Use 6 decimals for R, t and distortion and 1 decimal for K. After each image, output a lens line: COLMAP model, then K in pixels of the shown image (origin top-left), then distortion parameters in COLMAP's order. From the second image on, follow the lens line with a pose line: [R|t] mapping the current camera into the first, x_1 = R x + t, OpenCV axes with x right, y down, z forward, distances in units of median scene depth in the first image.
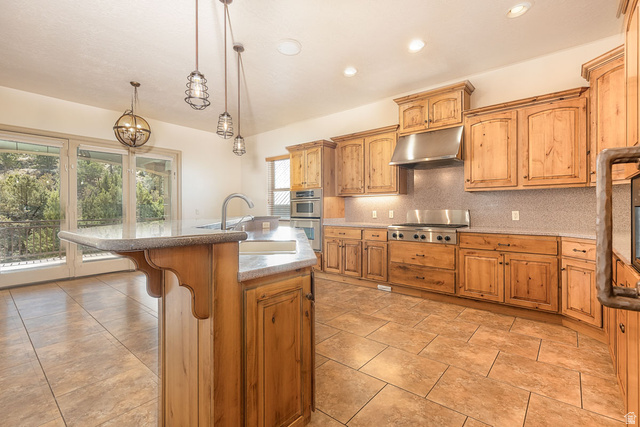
lens RADIAL K [[292.8, 0, 321.0], [0, 292.8, 210.7], [0, 0, 1]] dist [-0.012085, -0.000268]
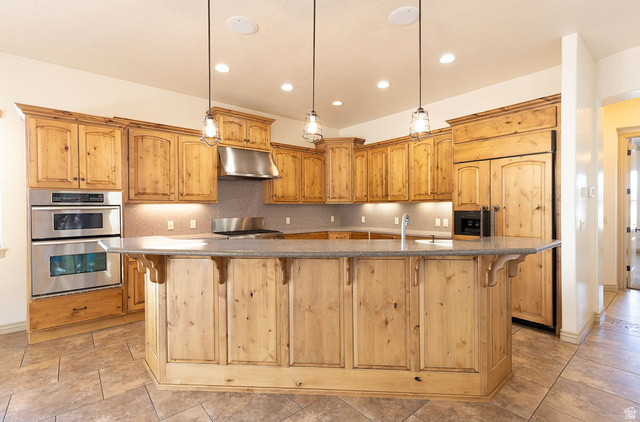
lens RADIAL K [[296.0, 0, 322.4], [0, 296.0, 209.8], [0, 0, 1]] dist [0.000080, -0.000273]
pose [[0.162067, -0.003700, 0.986773, -0.656814], [0.008806, 0.999959, 0.002303, -0.033976], [-0.986740, 0.008316, 0.162093, 0.477838]]
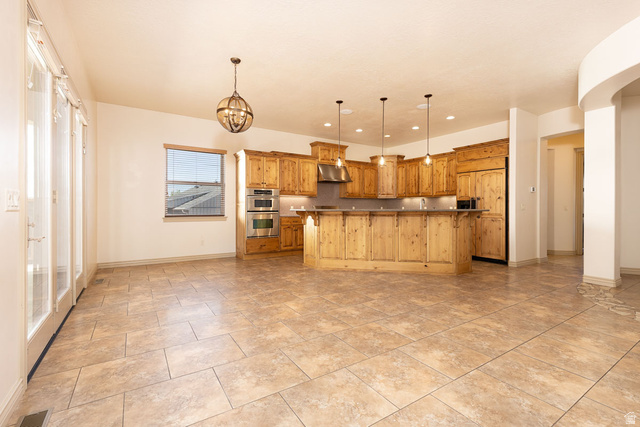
lens RADIAL K [[292.8, 0, 322.5], [0, 292.8, 210.8], [0, 0, 1]] dist [-0.012085, -0.000268]
pose [[0.288427, -0.001195, 0.957501, -1.350994], [0.000416, 0.999999, 0.001123, 0.024012], [-0.957502, 0.000074, 0.288427, 0.463374]]
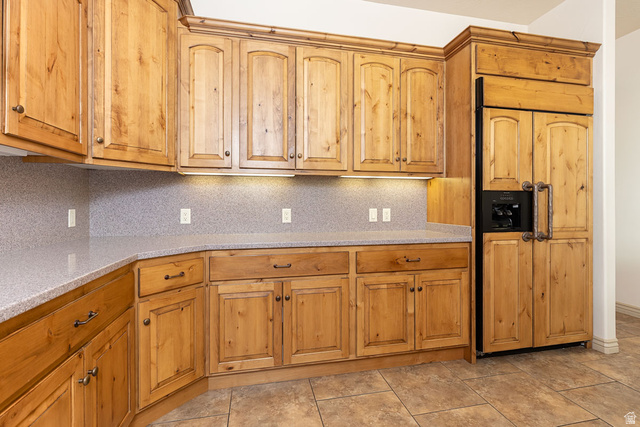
lens RADIAL K [[311.5, 0, 324.3], [0, 311.5, 204.8], [0, 0, 1]] dist [-0.004148, 0.000127]
pose [[-0.799364, 0.008877, 0.600781, 0.155875], [0.007715, 0.999960, -0.004510, -0.001865], [-0.600797, 0.001030, -0.799401, 0.802856]]
